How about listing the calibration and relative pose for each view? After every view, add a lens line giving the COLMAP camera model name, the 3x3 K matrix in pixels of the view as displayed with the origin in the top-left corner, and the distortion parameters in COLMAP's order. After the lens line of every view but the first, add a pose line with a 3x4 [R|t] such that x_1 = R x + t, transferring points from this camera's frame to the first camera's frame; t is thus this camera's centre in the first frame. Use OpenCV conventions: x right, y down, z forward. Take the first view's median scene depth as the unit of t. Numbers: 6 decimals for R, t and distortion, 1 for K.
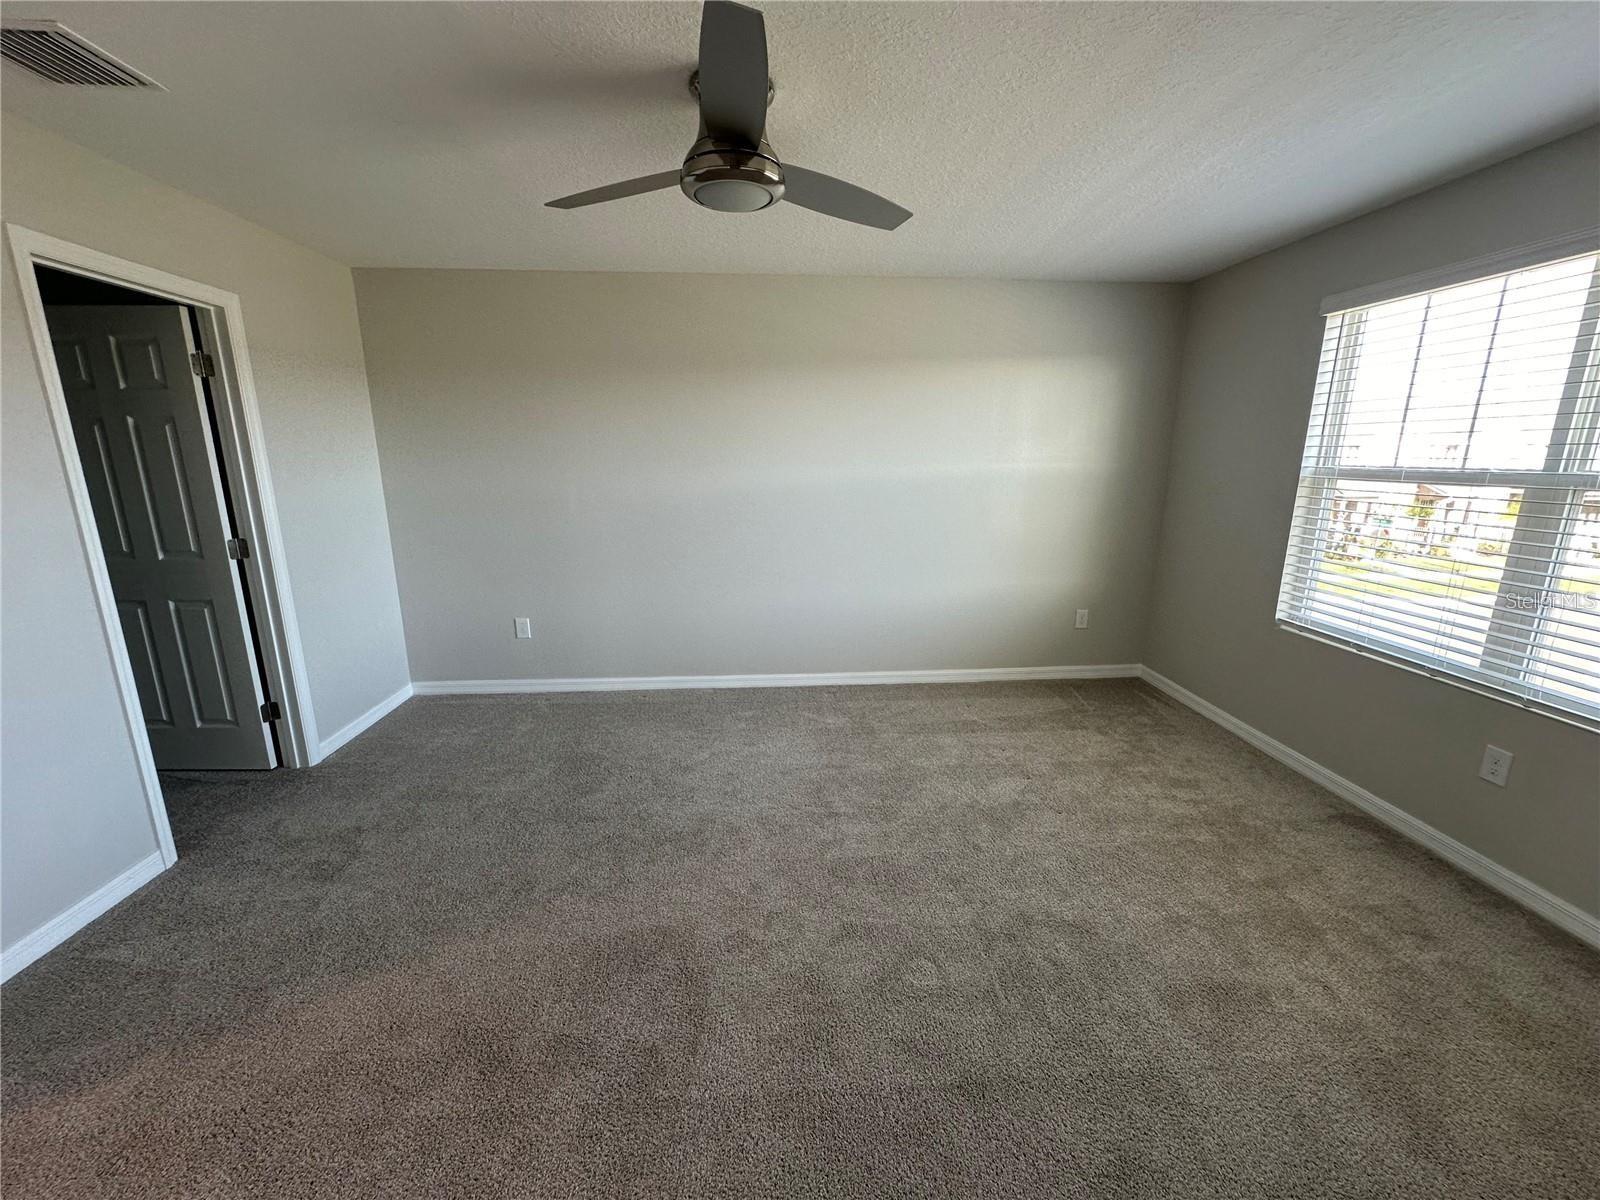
lens RADIAL K [[633.1, 0, 803.3], [0, 633.1, 599.3], [0, 0, 1]] dist [-0.004956, 0.000007]
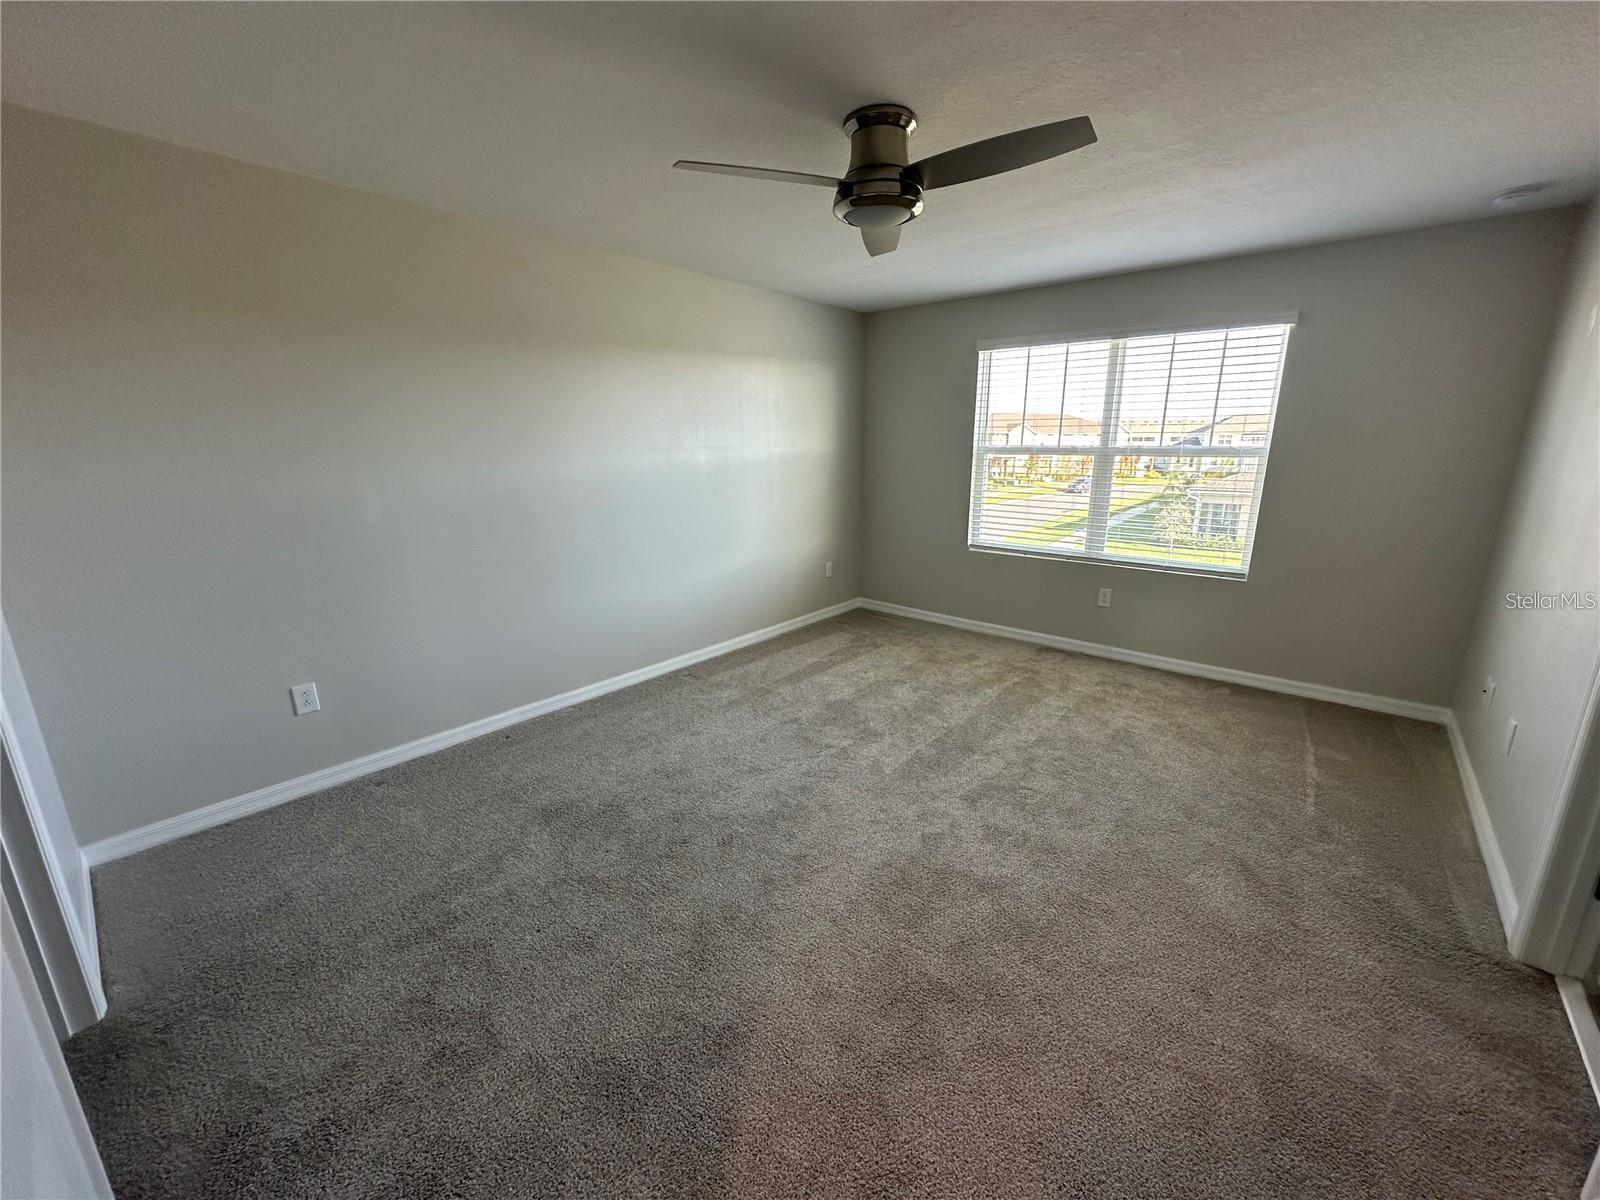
lens RADIAL K [[633.1, 0, 813.1], [0, 633.1, 587.8], [0, 0, 1]] dist [-0.004956, 0.000007]
pose [[0.702644, -0.167540, 0.691536, -0.655990], [0.163899, 0.983858, 0.071830, -0.040651], [-0.692408, 0.062872, 0.718762, 0.159178]]
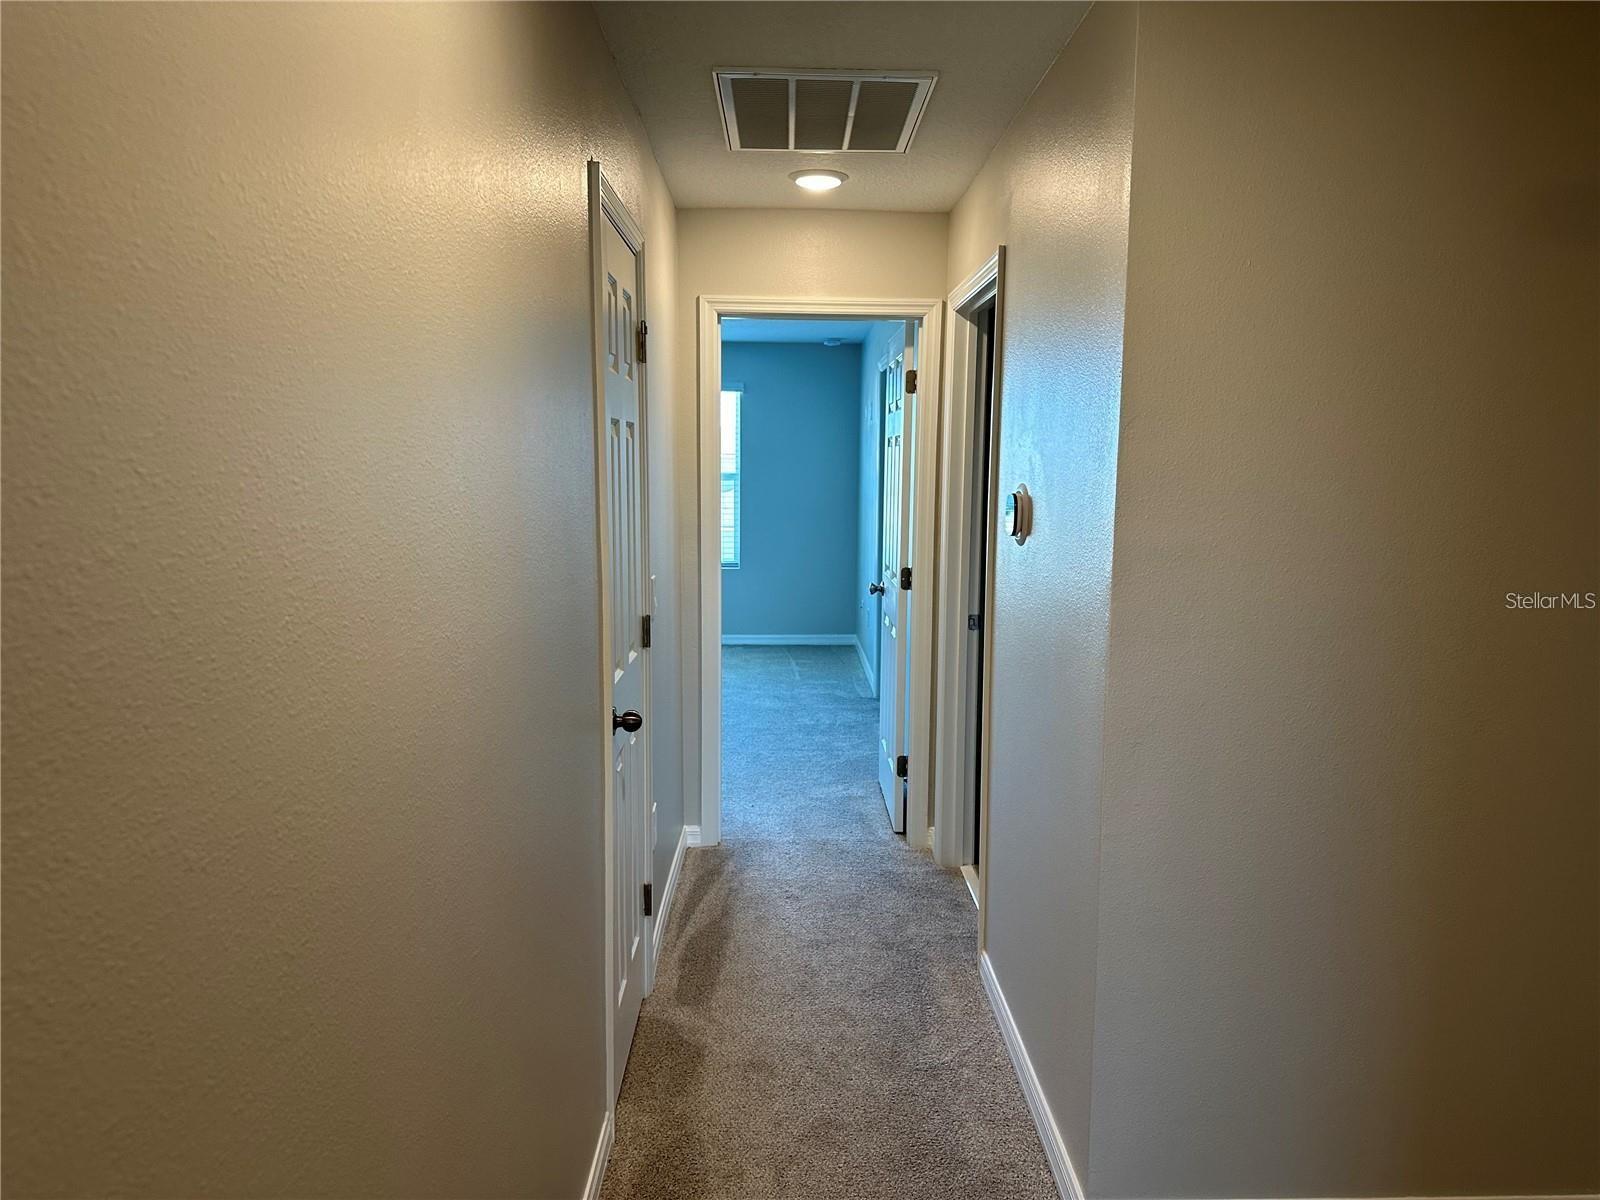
lens RADIAL K [[1121.3, 0, 797.5], [0, 1121.3, 596.7], [0, 0, 1]] dist [0.070541, -0.089365]
pose [[0.060402, -0.131423, 0.989485, -2.245398], [0.220849, 0.968486, 0.115153, -0.066961], [-0.973436, 0.211571, 0.087523, 0.053625]]
